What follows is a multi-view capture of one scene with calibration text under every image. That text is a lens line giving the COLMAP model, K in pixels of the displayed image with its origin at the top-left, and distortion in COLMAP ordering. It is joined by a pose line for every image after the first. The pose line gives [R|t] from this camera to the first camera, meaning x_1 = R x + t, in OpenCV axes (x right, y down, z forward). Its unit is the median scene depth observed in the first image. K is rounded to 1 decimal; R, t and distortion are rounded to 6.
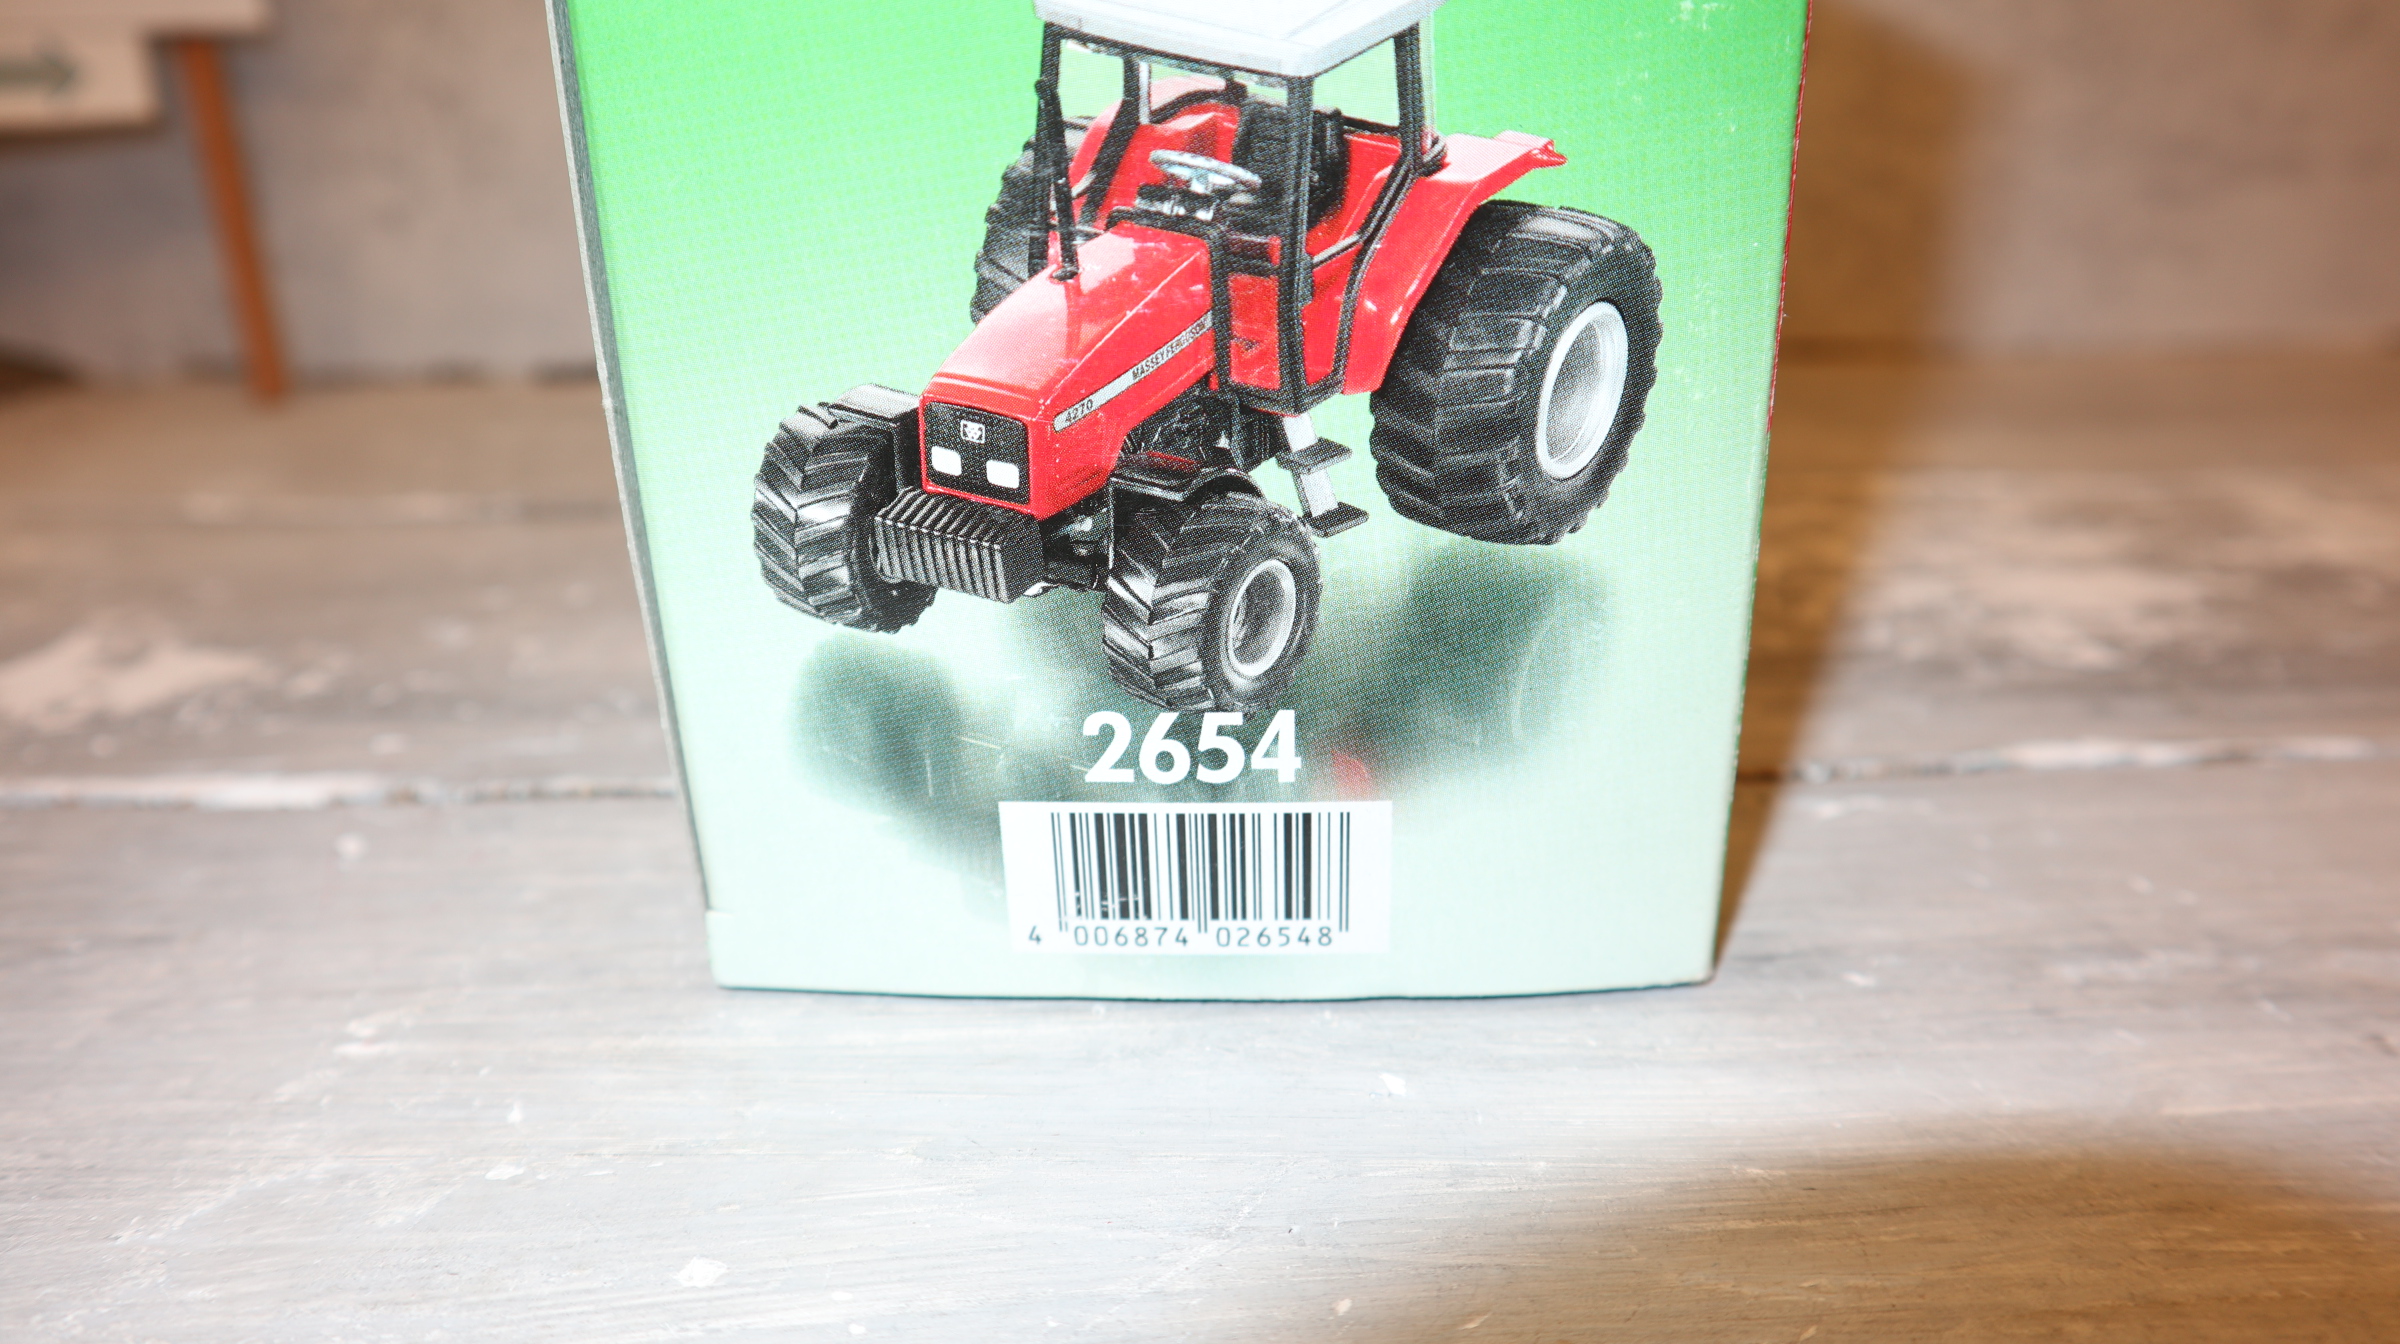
lens RADIAL K [[1680.5, 0, 1200.0], [0, 1680.5, 672.0], [0, 0, 1]] dist [-0.114349, 0.071765]
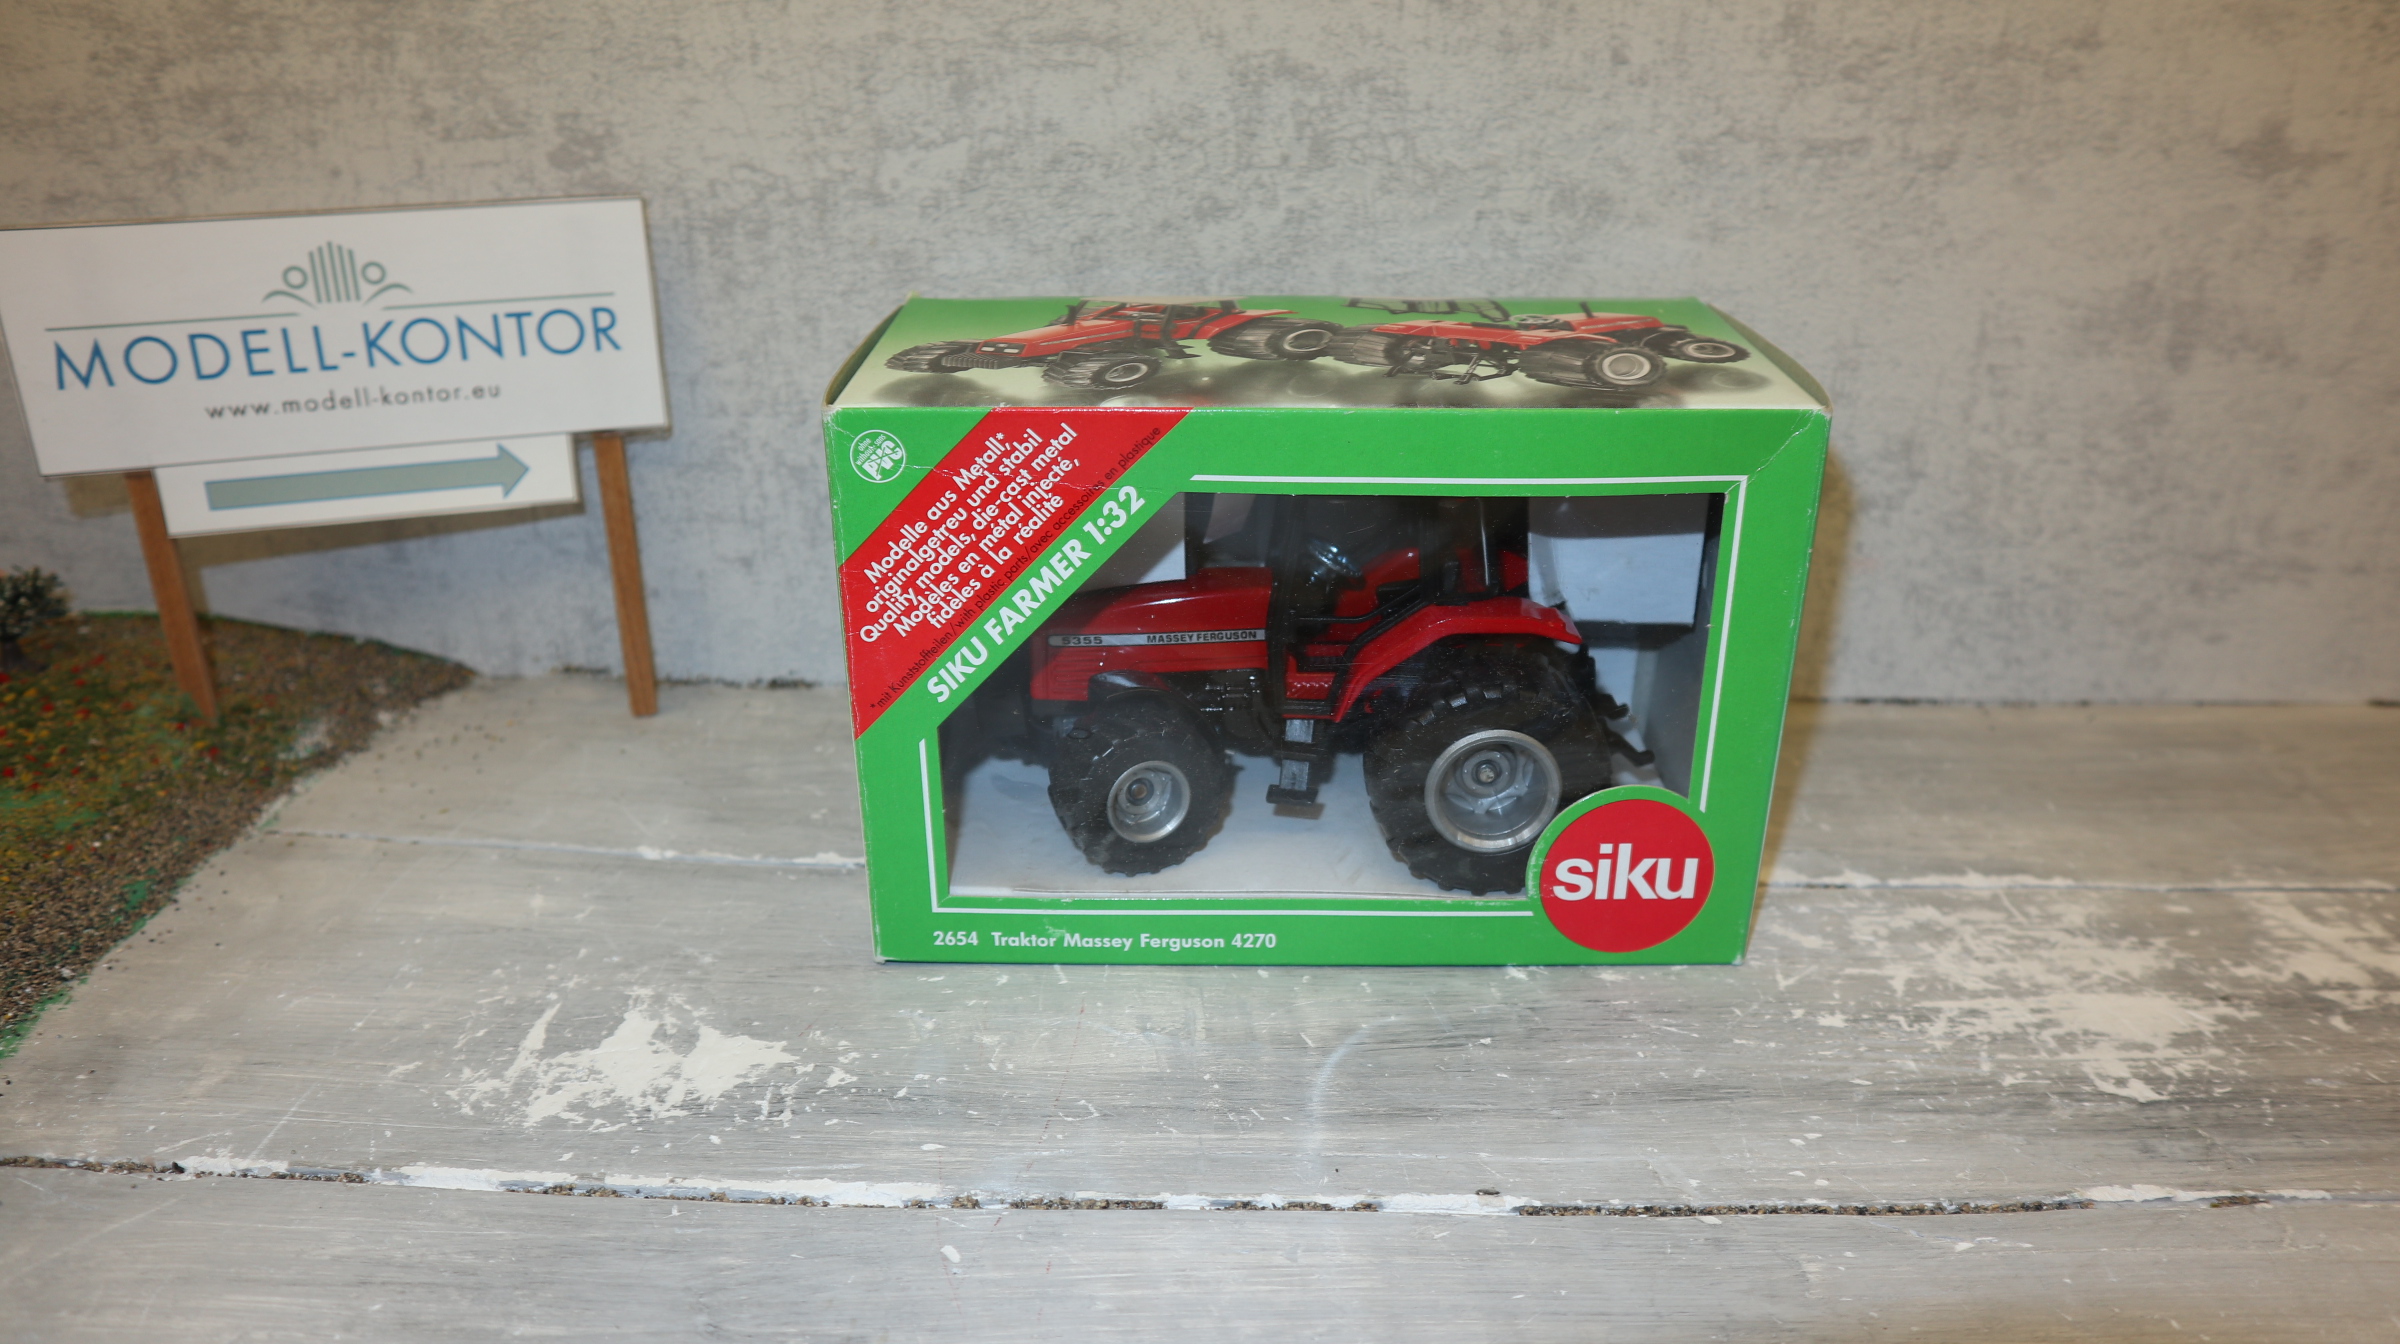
lens RADIAL K [[1680.5, 0, 1200.0], [0, 1680.5, 672.0], [0, 0, 1]] dist [-0.114349, 0.071765]
pose [[0.999754, 0.022112, -0.001494, -0.303756], [-0.022105, 0.999747, 0.004081, -0.408278], [0.001584, -0.004047, 0.999991, -0.447027]]
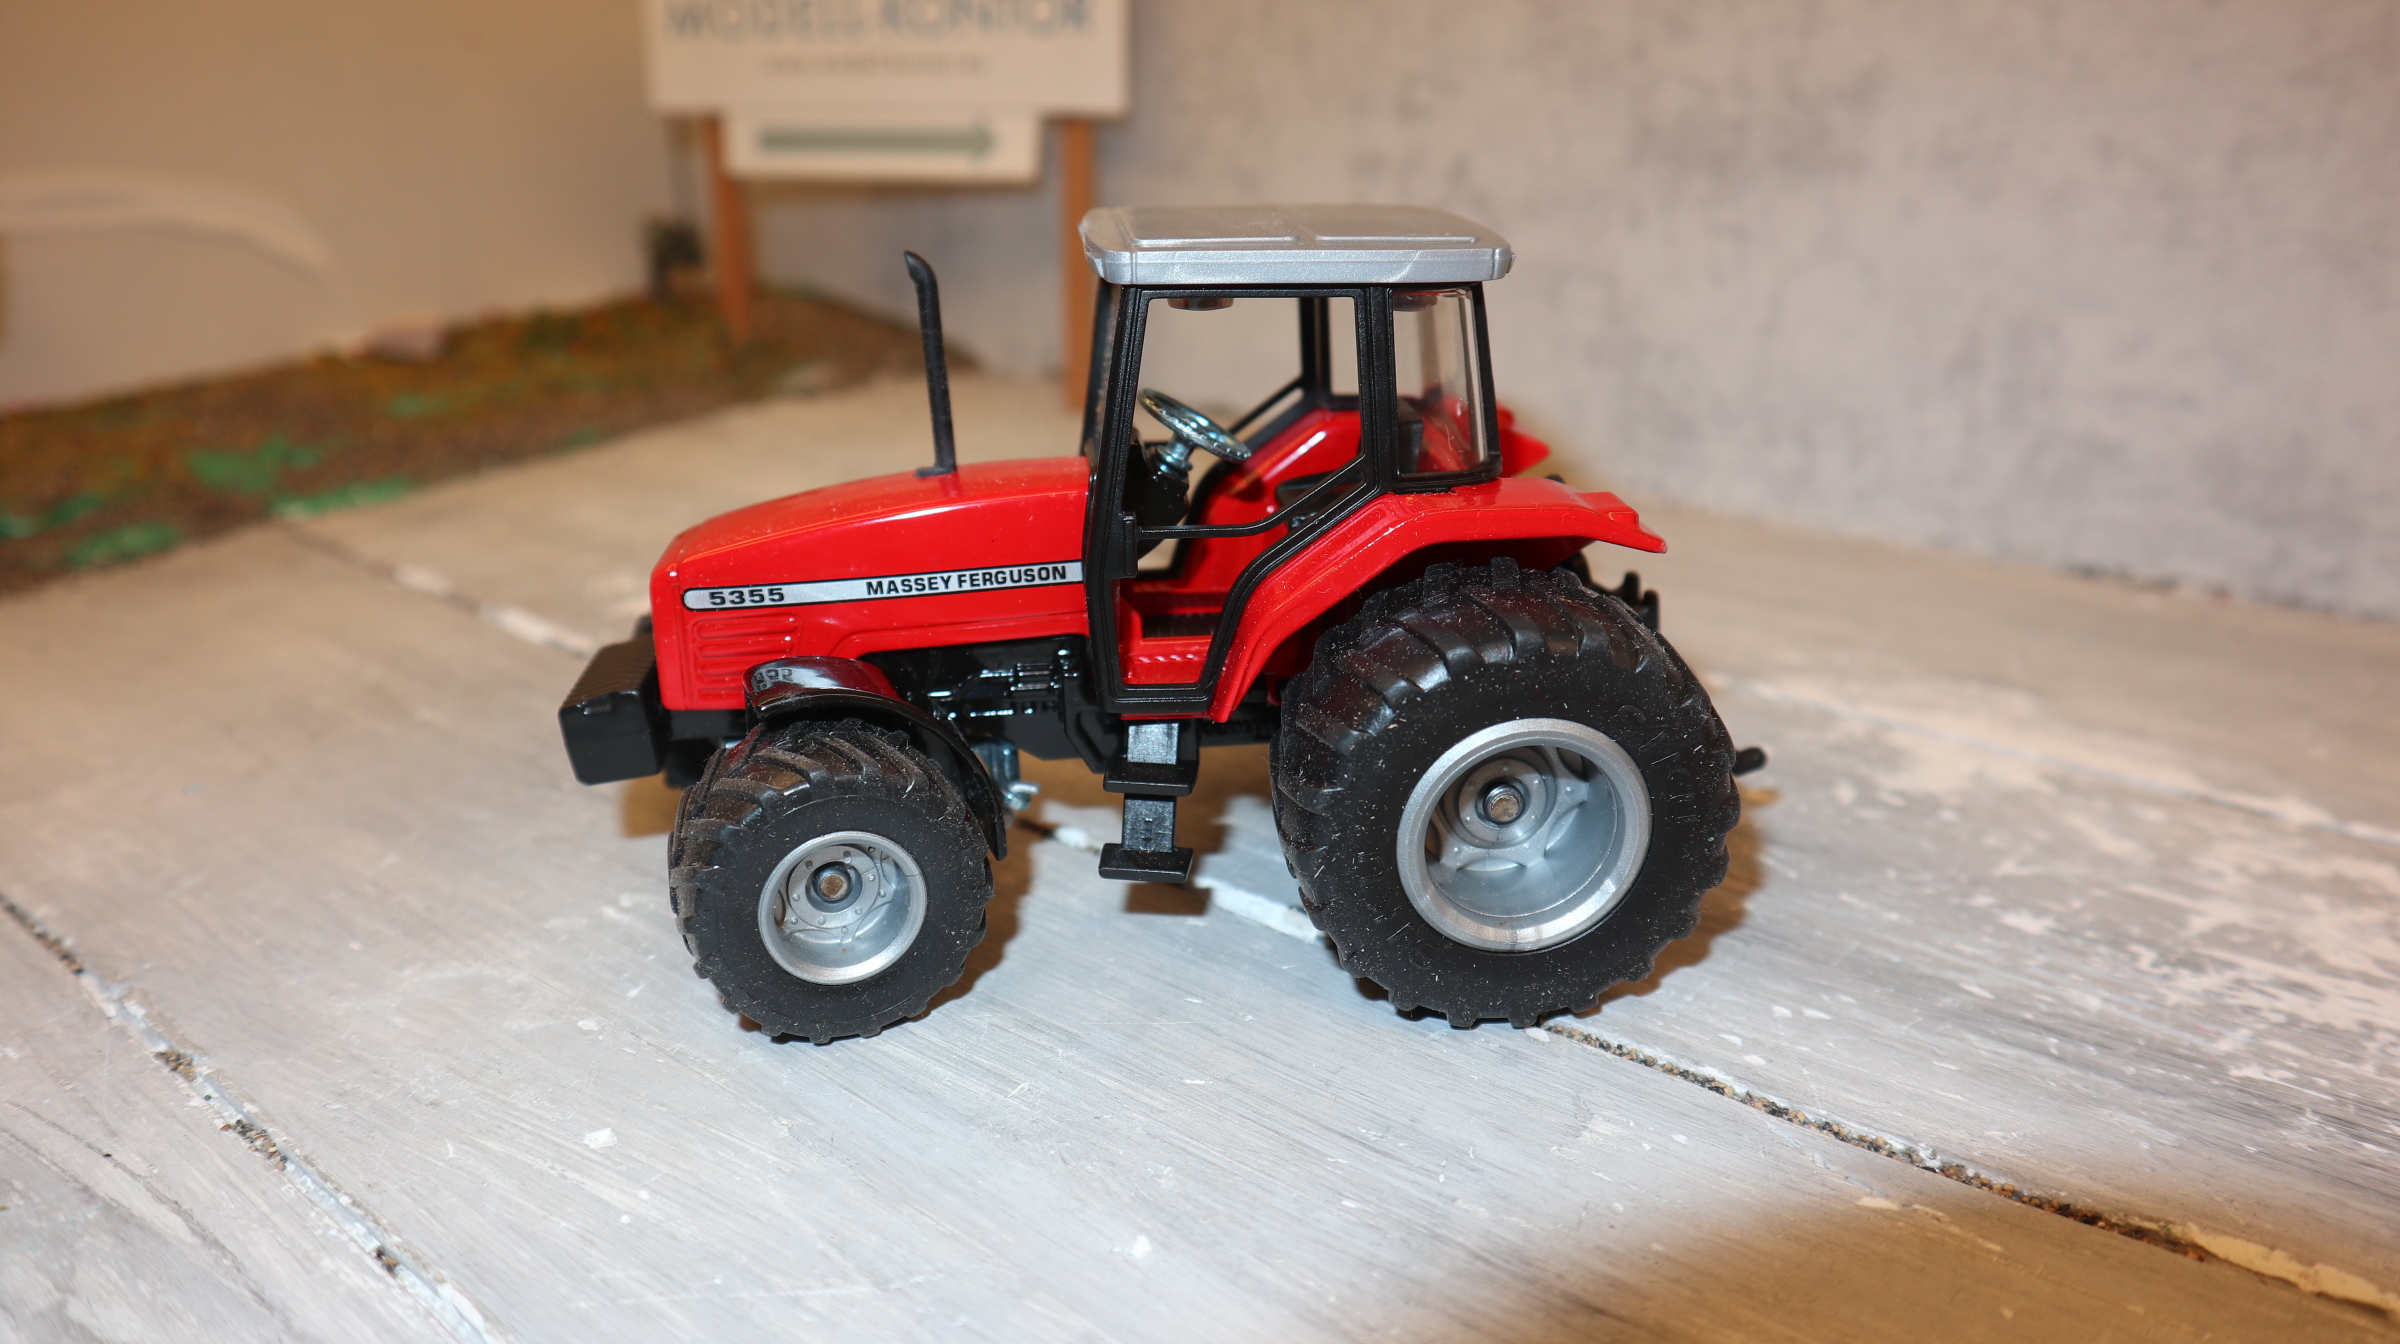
lens RADIAL K [[1699.0, 0, 1192.2], [0, 1699.0, 639.5], [0, 0, 1]] dist [-0.122096, 0.077318]
pose [[0.783868, 0.223940, -0.579138, 0.511611], [-0.249049, 0.967779, 0.037128, -0.134899], [0.568792, 0.115131, 0.814383, 0.075769]]
